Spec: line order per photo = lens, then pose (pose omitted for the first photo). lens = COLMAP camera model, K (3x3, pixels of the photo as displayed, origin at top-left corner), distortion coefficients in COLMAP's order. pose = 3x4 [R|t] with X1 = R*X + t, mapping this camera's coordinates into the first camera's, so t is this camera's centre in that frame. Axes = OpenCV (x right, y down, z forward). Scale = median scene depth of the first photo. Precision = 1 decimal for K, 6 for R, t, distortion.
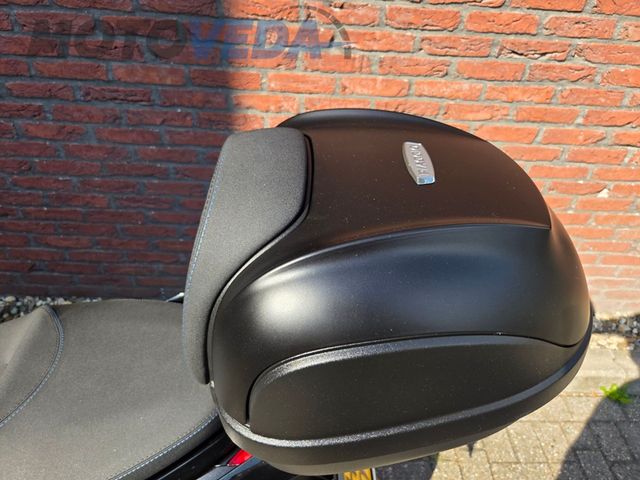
lens RADIAL K [[438.1, 0, 314.7], [0, 438.1, 237.4], [0, 0, 1]] dist [0.073553, -0.056599]
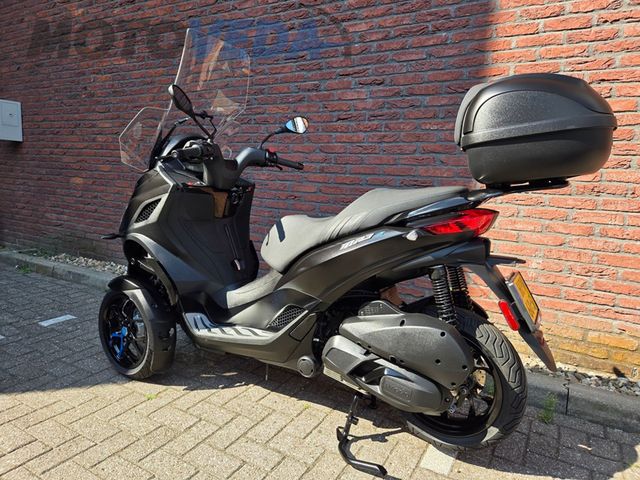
lens RADIAL K [[438.1, 0, 317.2], [0, 438.1, 236.7], [0, 0, 1]] dist [0.073553, -0.056599]
pose [[0.851383, 0.048581, -0.522291, 0.188898], [-0.319924, 0.837159, -0.443637, 0.824927], [0.415688, 0.544798, 0.728285, -0.421599]]
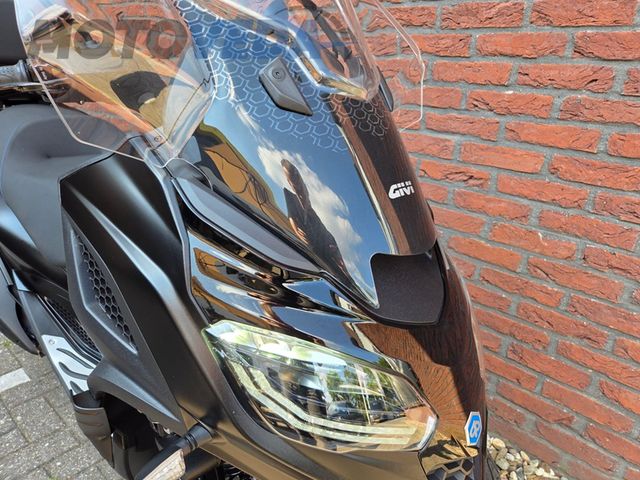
lens RADIAL K [[439.8, 0, 320.7], [0, 439.8, 242.4], [0, 0, 1]] dist [0.026690, -0.015361]
pose [[0.738005, 0.228836, -0.634810, -0.676915], [-0.424633, 0.888618, -0.173333, 0.126305], [0.524439, 0.397481, 0.752976, 0.248871]]
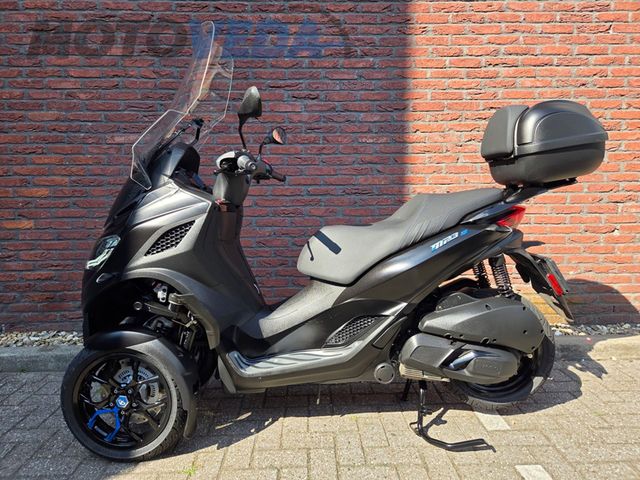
lens RADIAL K [[438.1, 0, 319.3], [0, 438.1, 233.1], [0, 0, 1]] dist [0.073553, -0.056599]
pose [[0.997657, -0.068055, 0.007035, -0.627822], [0.060736, 0.833614, -0.548998, 0.934720], [0.031498, 0.548139, 0.835794, -0.602490]]
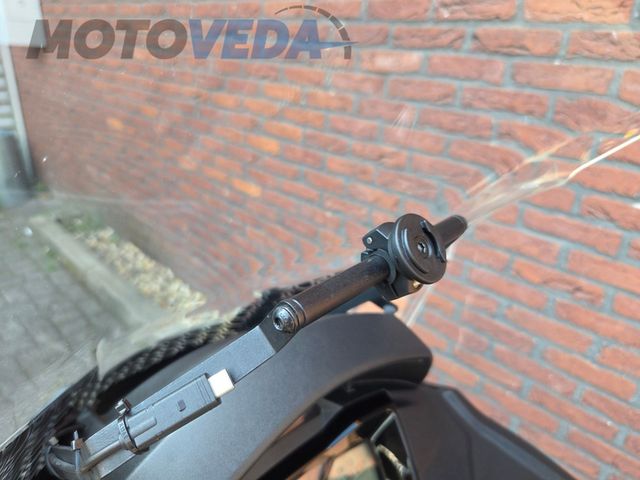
lens RADIAL K [[443.5, 0, 321.0], [0, 443.5, 238.1], [0, 0, 1]] dist [-0.000946, -0.010319]
pose [[0.707406, 0.262012, -0.656450, -0.873245], [-0.452647, 0.881250, -0.136046, -0.036623], [0.542852, 0.393380, 0.742000, 0.180628]]
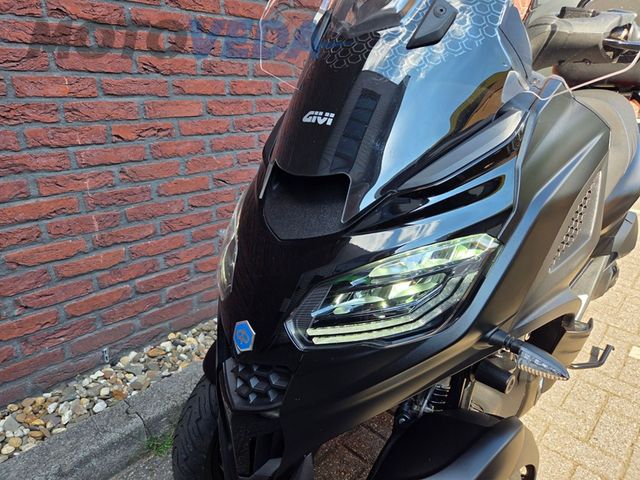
lens RADIAL K [[438.1, 0, 322.4], [0, 438.1, 236.9], [0, 0, 1]] dist [0.073553, -0.056599]
pose [[0.687804, -0.290529, 0.665221, -1.524483], [0.473059, 0.874485, -0.107195, 0.249465], [-0.550583, 0.388418, 0.738911, 0.119632]]
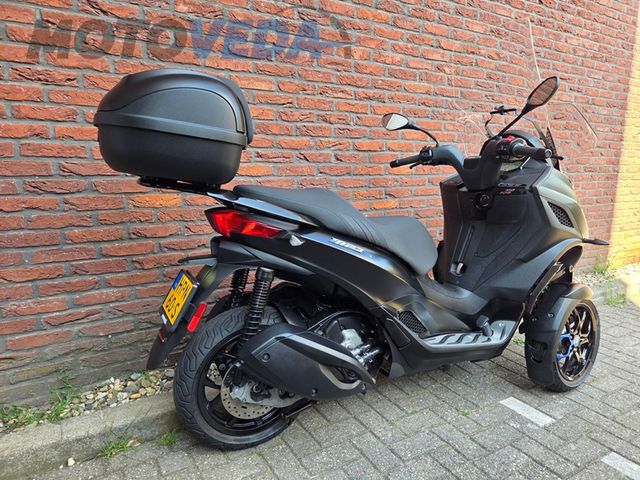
lens RADIAL K [[438.1, 0, 342.0], [0, 438.1, 236.2], [0, 0, 1]] dist [0.073553, -0.056599]
pose [[0.849470, -0.135995, 0.509811, -3.003343], [0.345225, 0.873950, -0.342099, 0.423095], [-0.399025, 0.466602, 0.789343, -0.319967]]
